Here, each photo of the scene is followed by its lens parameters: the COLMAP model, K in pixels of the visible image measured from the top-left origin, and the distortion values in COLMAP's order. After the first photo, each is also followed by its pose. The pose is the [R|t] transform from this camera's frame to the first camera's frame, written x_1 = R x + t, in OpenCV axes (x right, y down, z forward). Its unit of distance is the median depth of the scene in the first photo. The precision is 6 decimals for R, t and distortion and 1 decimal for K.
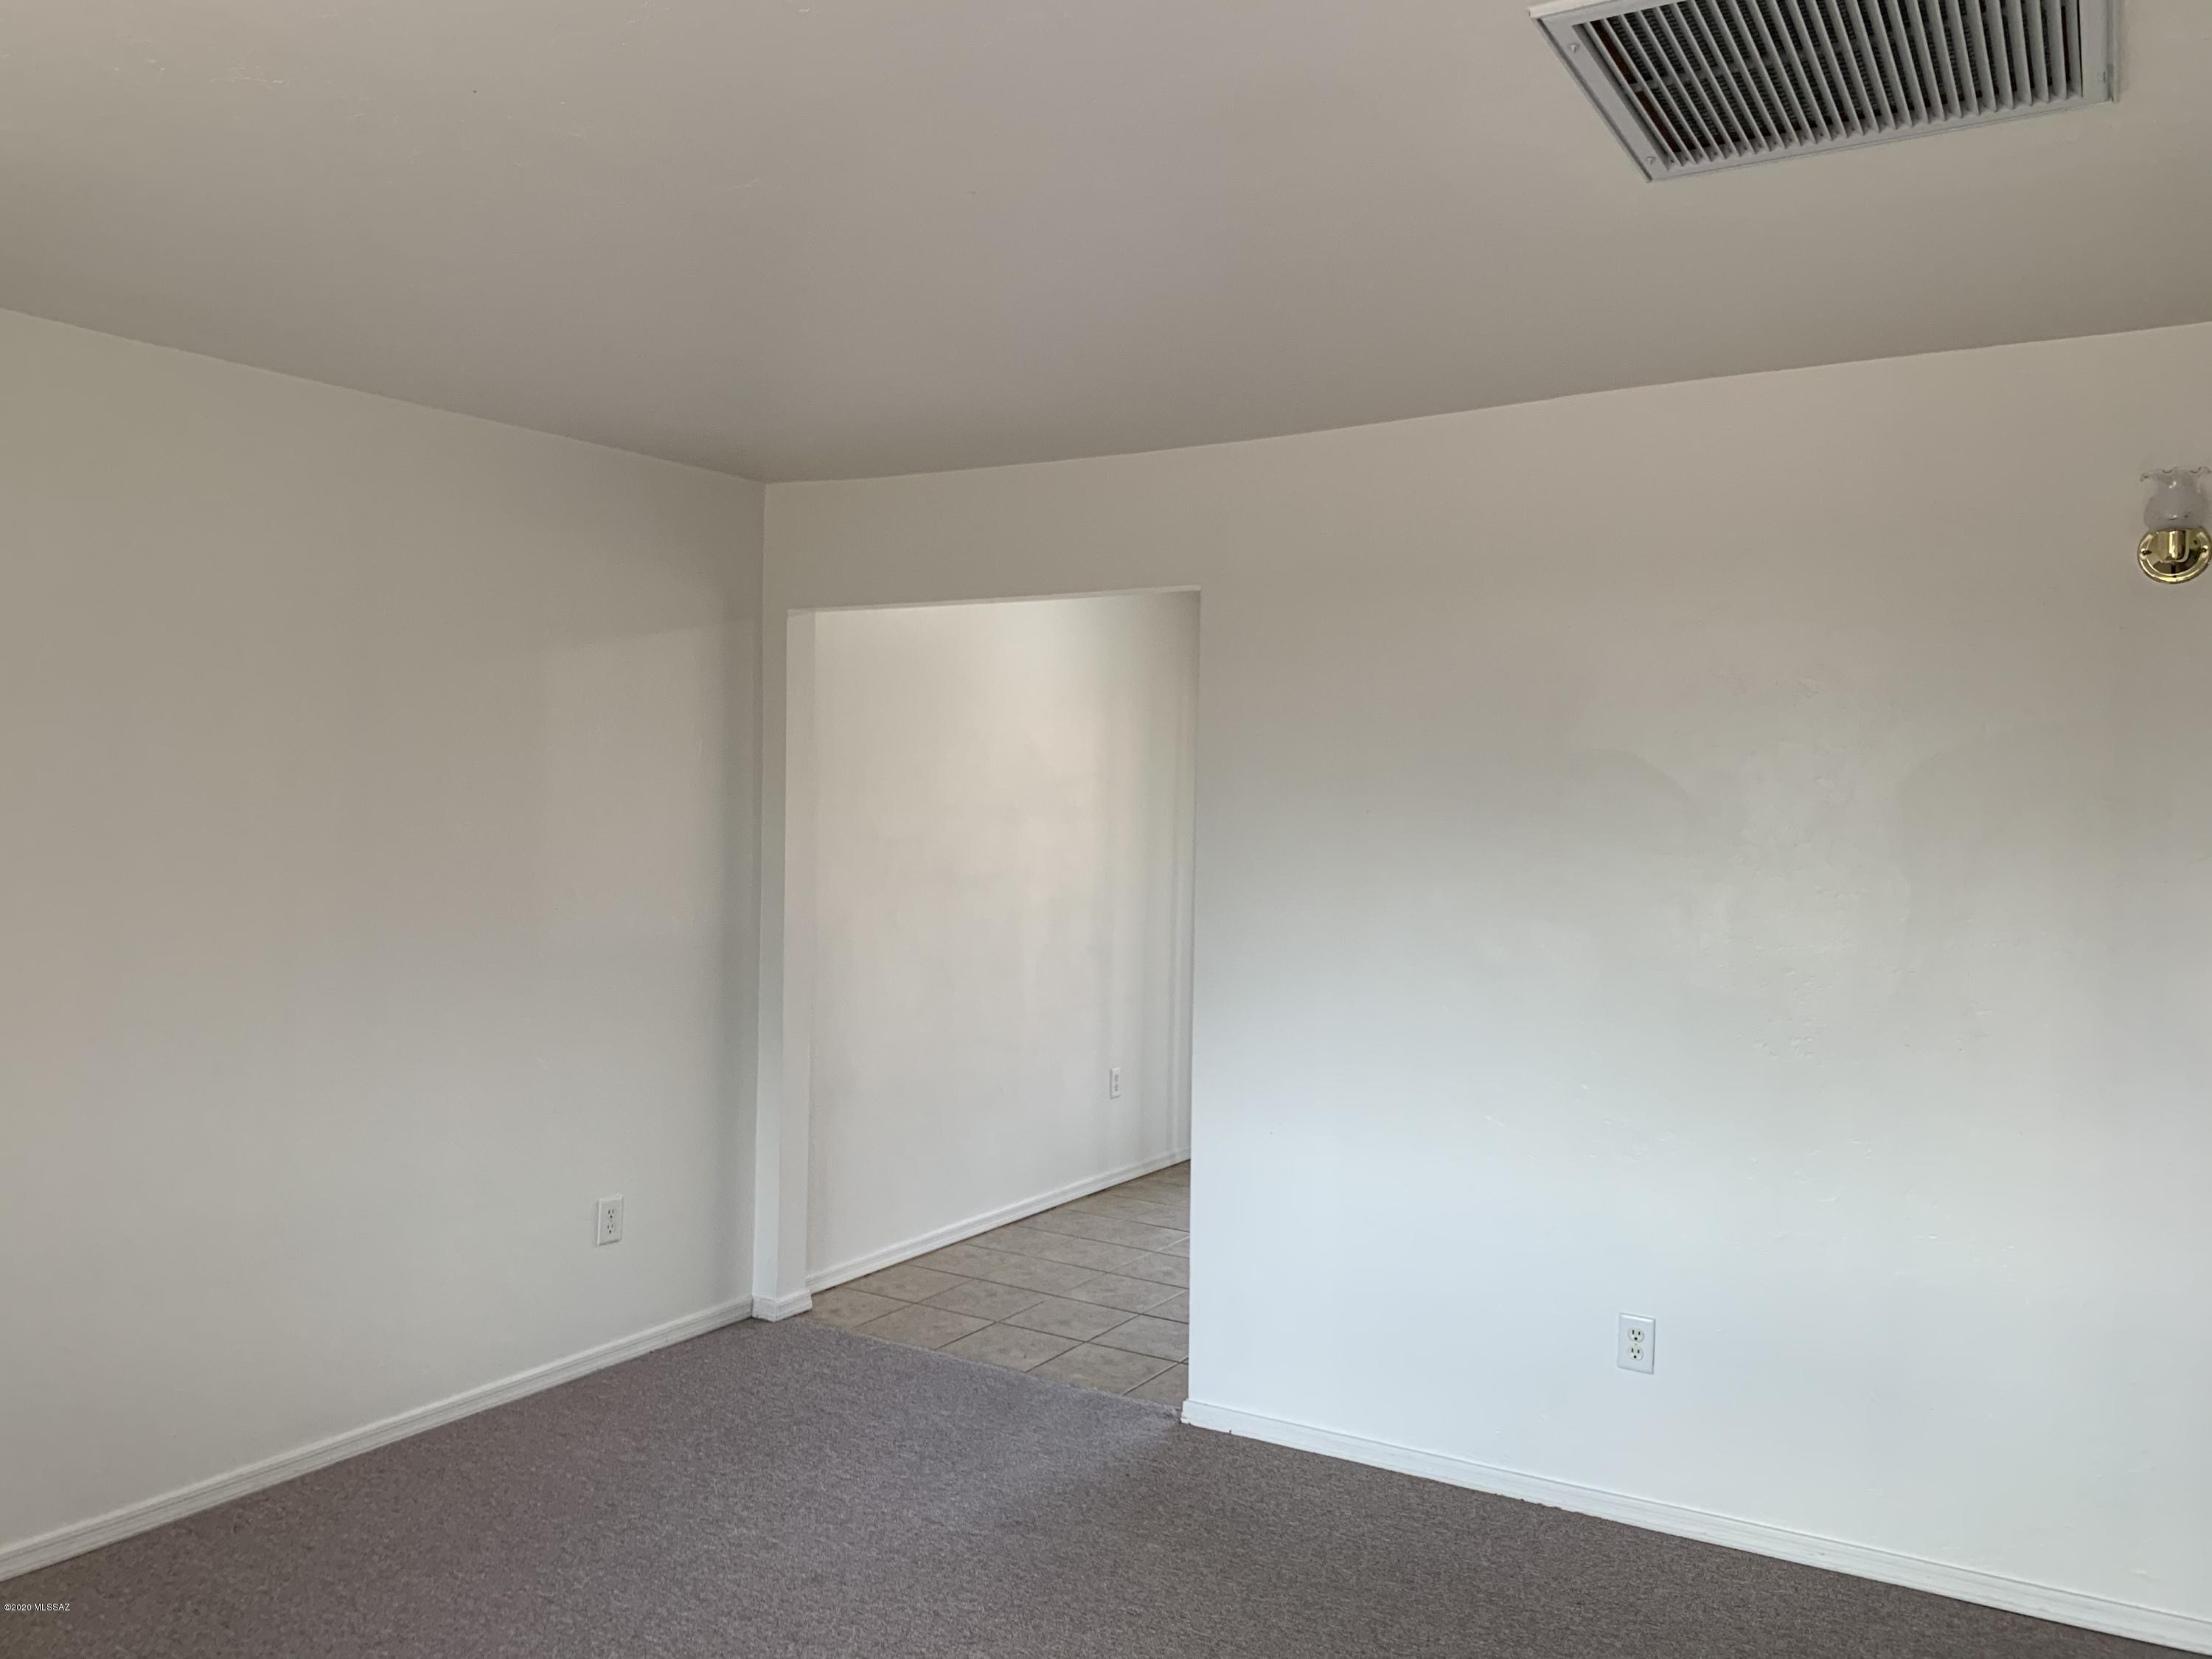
lens RADIAL K [[1701.8, 0, 1107.6], [0, 1701.8, 817.4], [0, 0, 1]] dist [0.046970, -0.060010]
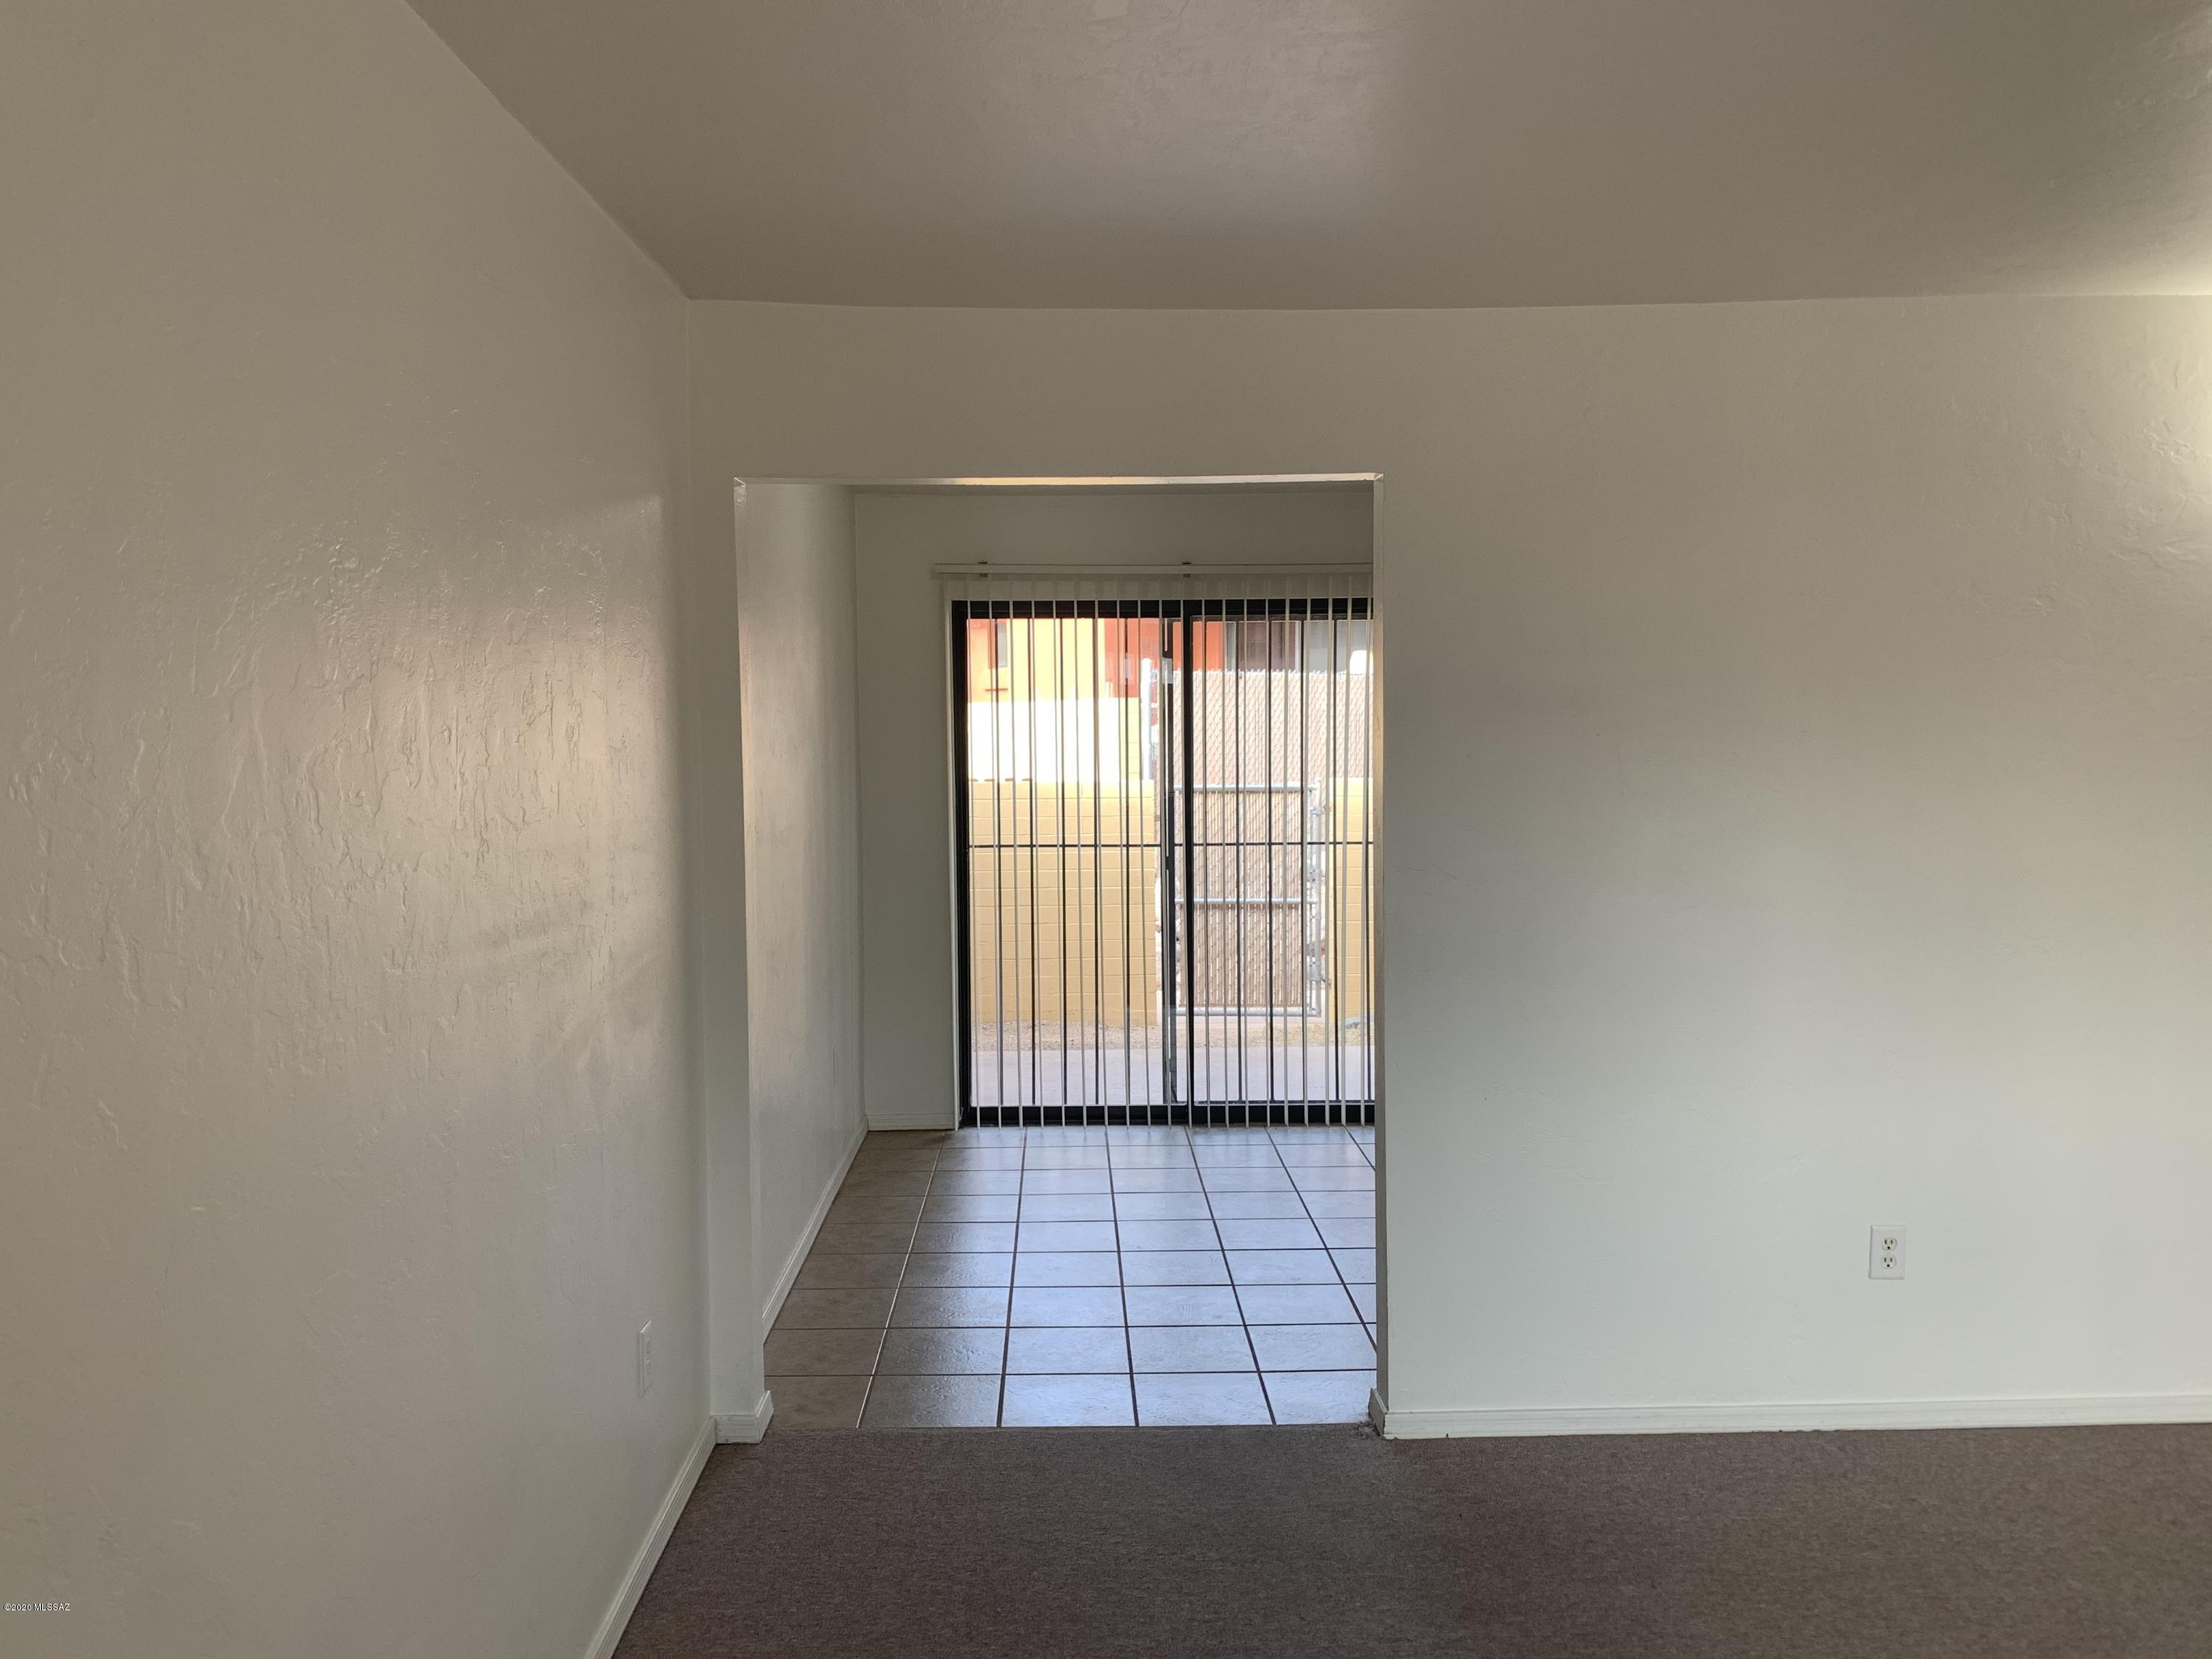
lens RADIAL K [[1692.5, 0, 1101.0], [0, 1692.5, 800.0], [0, 0, 1]] dist [0.023520, -0.009936]
pose [[0.844084, -0.049355, 0.533935, -0.445628], [0.029874, 0.998537, 0.045074, -0.014533], [-0.535379, -0.022095, 0.844323, 0.294765]]
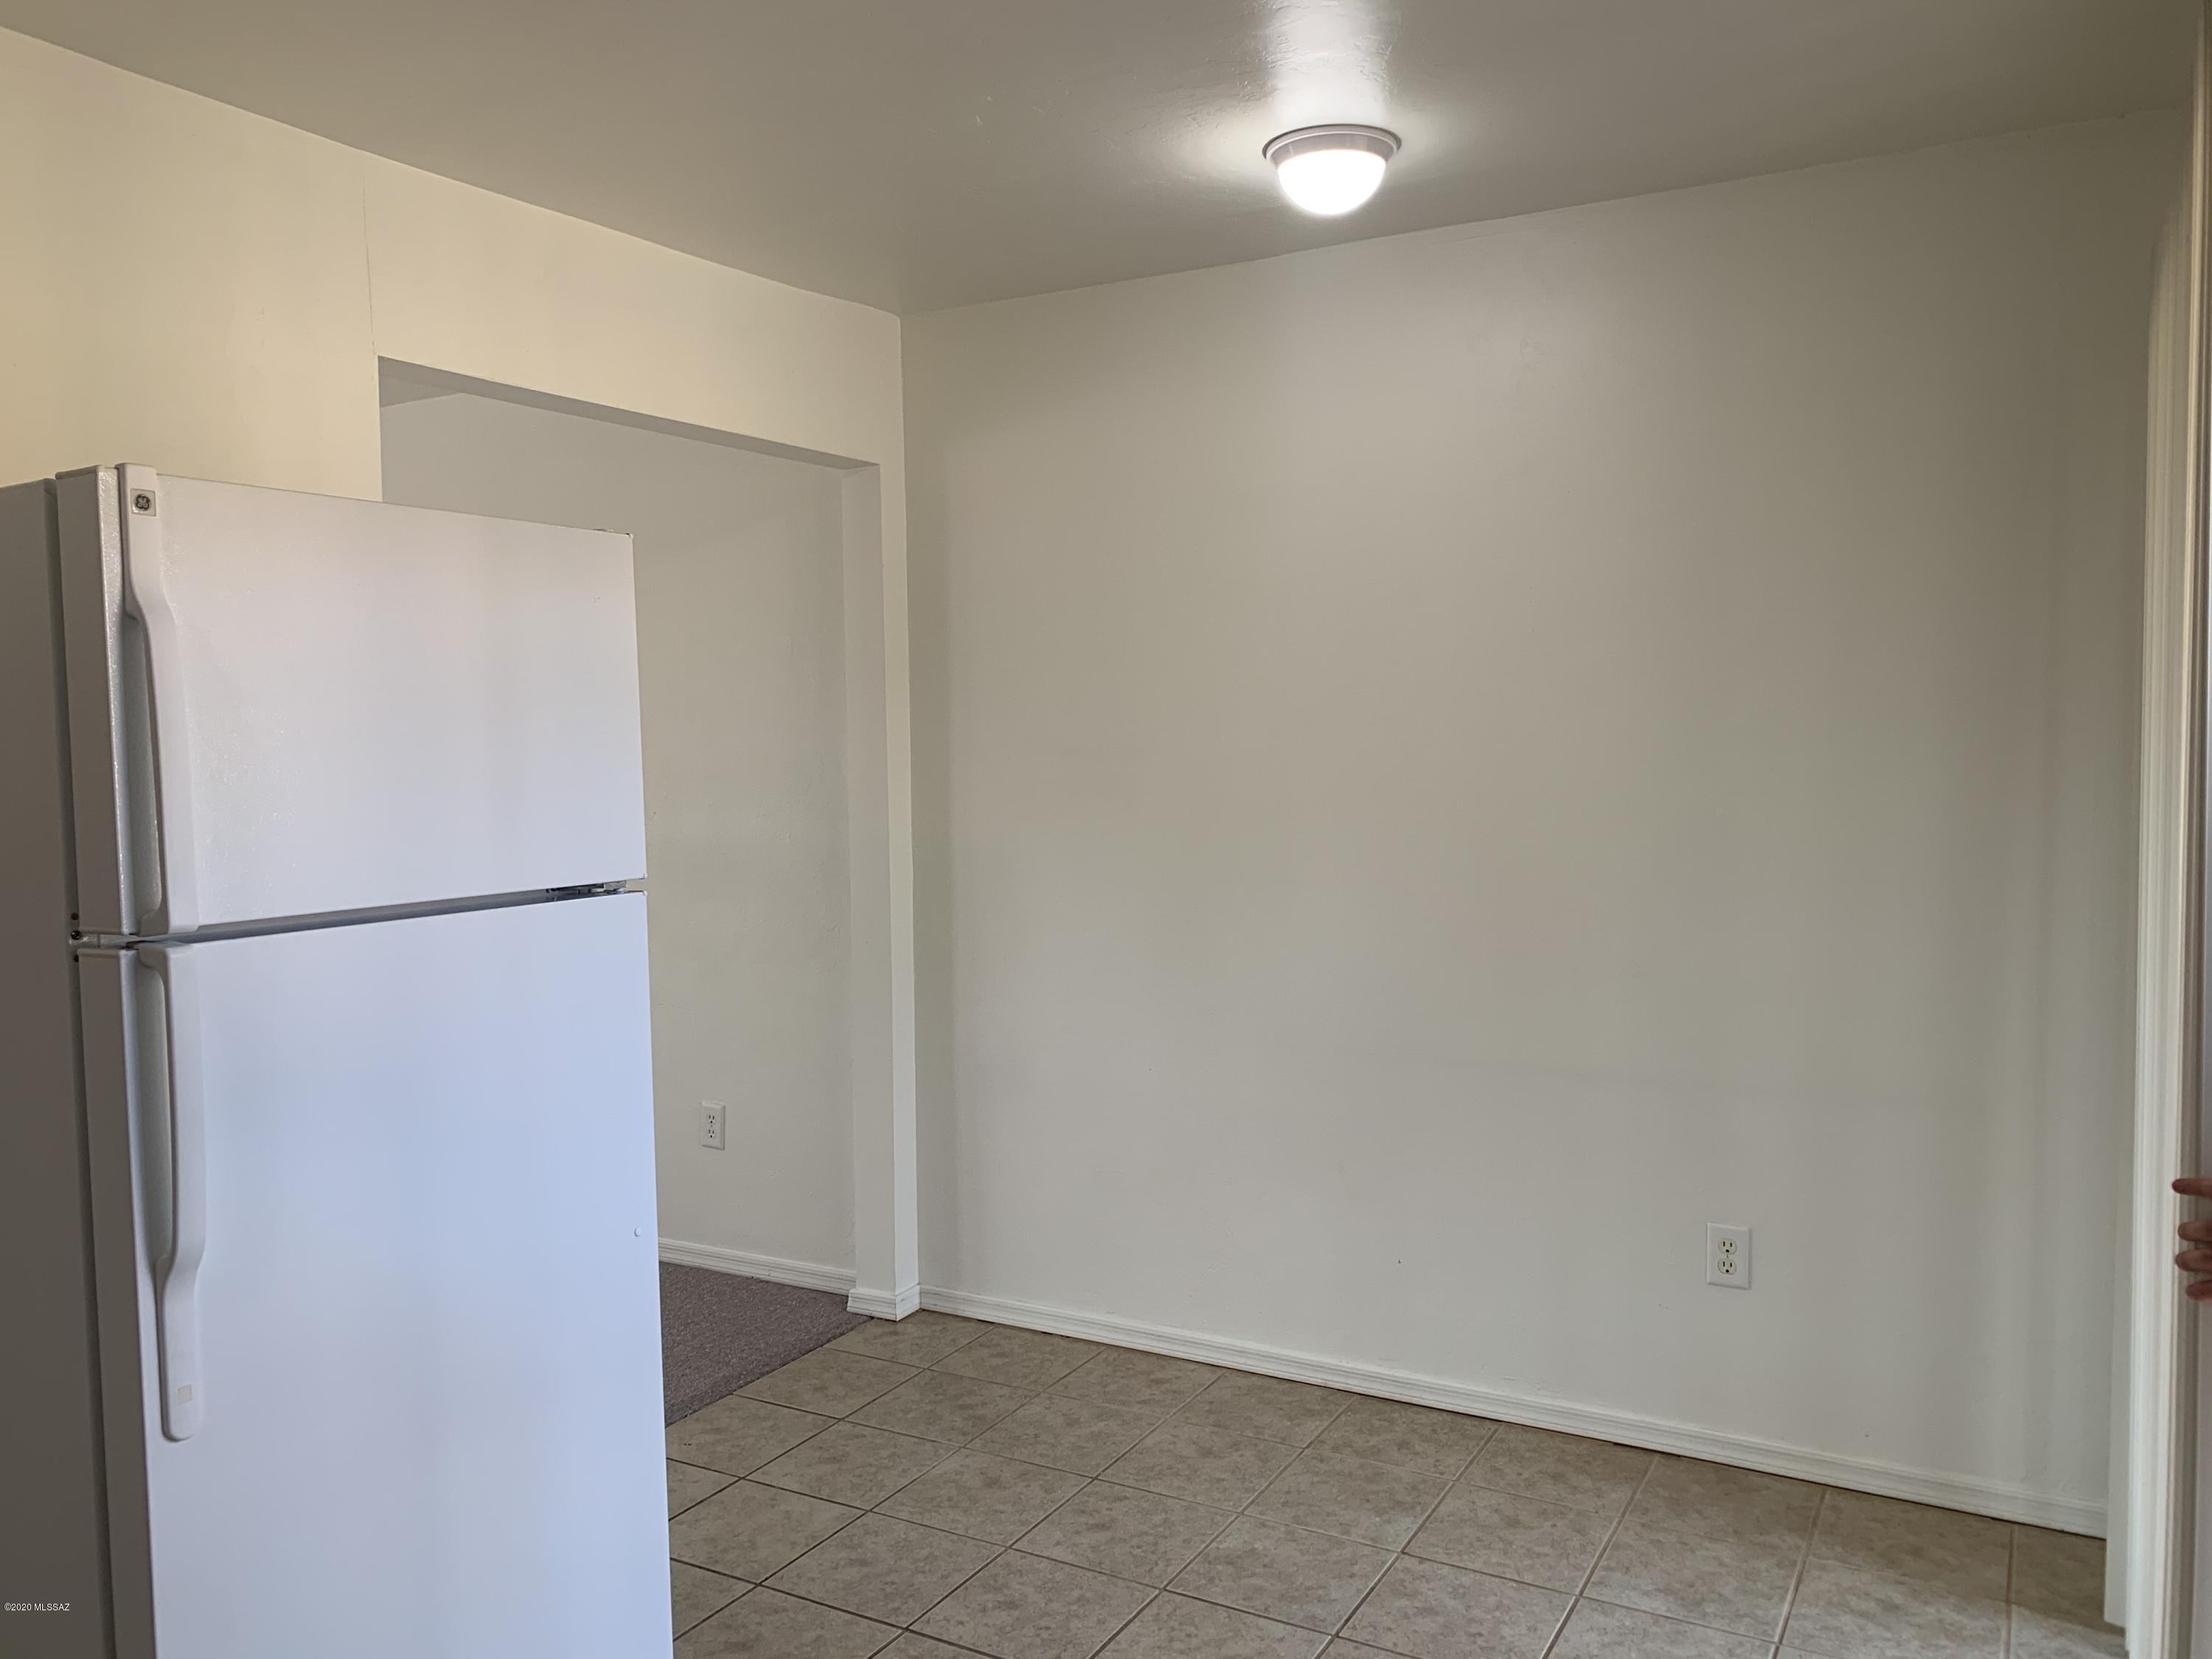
lens RADIAL K [[1701.8, 0, 1107.6], [0, 1701.8, 817.4], [0, 0, 1]] dist [0.046970, -0.060010]
pose [[0.026357, 0.038087, -0.998927, 0.651397], [0.008166, 0.999232, 0.038314, 0.014935], [0.999619, -0.009168, 0.026026, 1.098605]]
